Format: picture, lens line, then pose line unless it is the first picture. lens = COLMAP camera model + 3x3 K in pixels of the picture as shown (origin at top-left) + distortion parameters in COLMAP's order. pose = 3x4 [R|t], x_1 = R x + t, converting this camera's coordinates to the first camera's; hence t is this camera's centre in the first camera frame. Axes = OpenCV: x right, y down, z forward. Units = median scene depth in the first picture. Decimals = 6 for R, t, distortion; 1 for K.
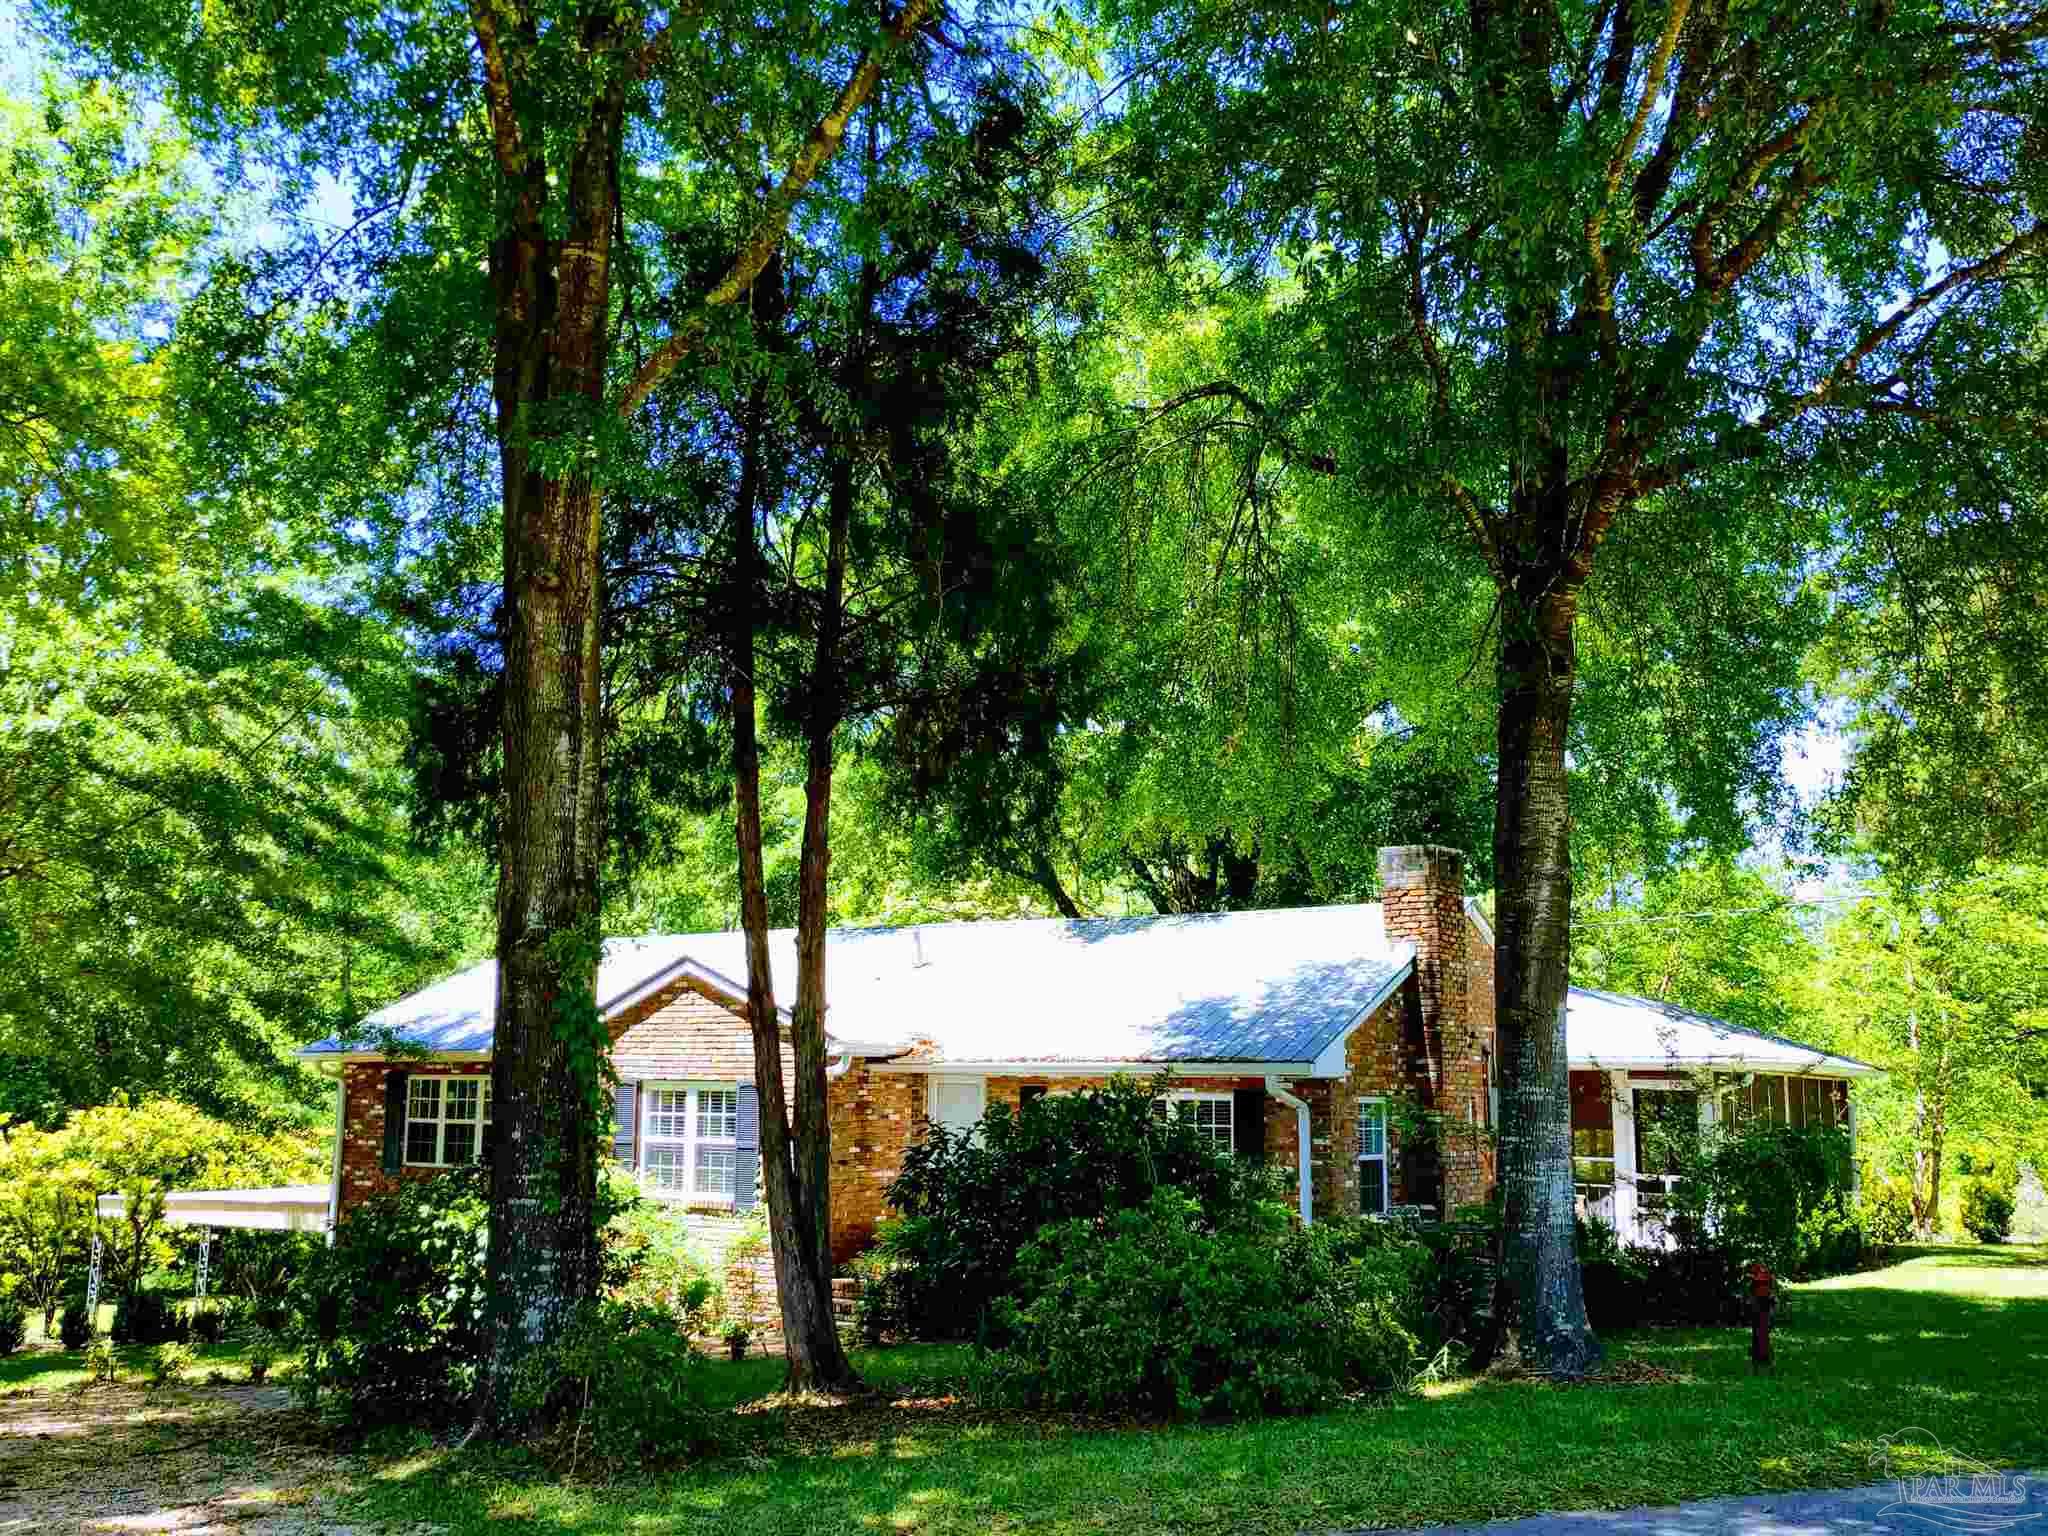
lens RADIAL K [[1822.5, 0, 1015.7], [0, 1822.5, 737.2], [0, 0, 1]] dist [0.043570, 0.008912]
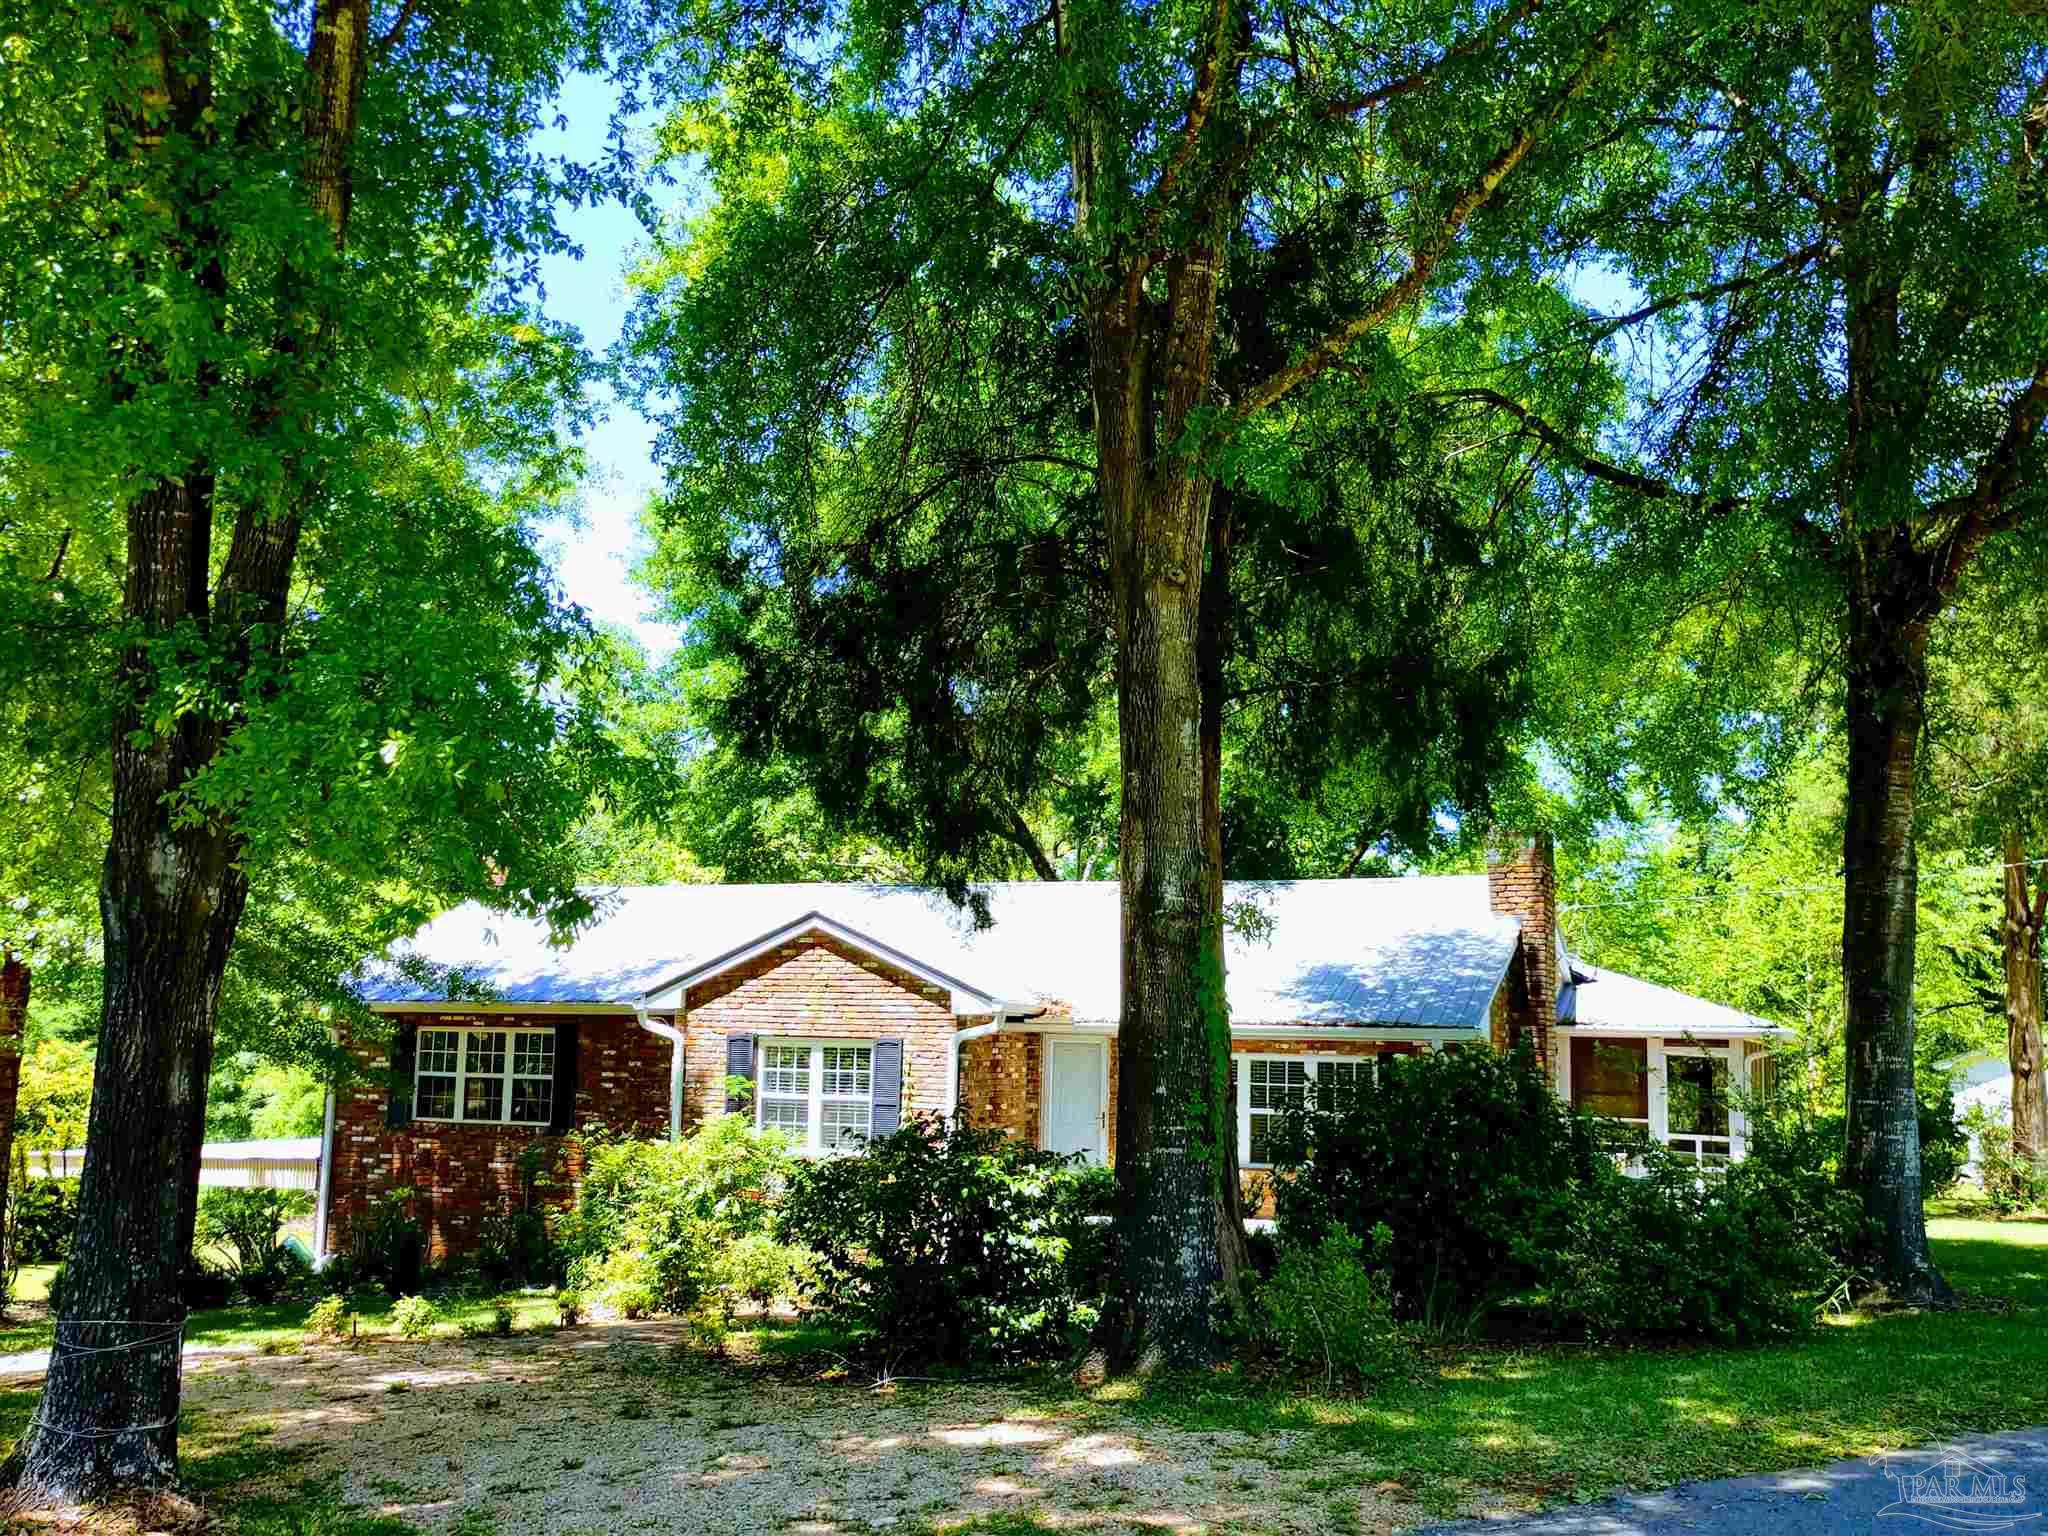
lens RADIAL K [[1986.8, 0, 1030.9], [0, 1986.8, 778.1], [0, 0, 1]] dist [0.045172, 0.000000]
pose [[0.981341, 0.038020, 0.188479, -0.276215], [-0.048063, 0.997642, 0.049000, -0.010257], [-0.186172, -0.057145, 0.980854, -0.070451]]
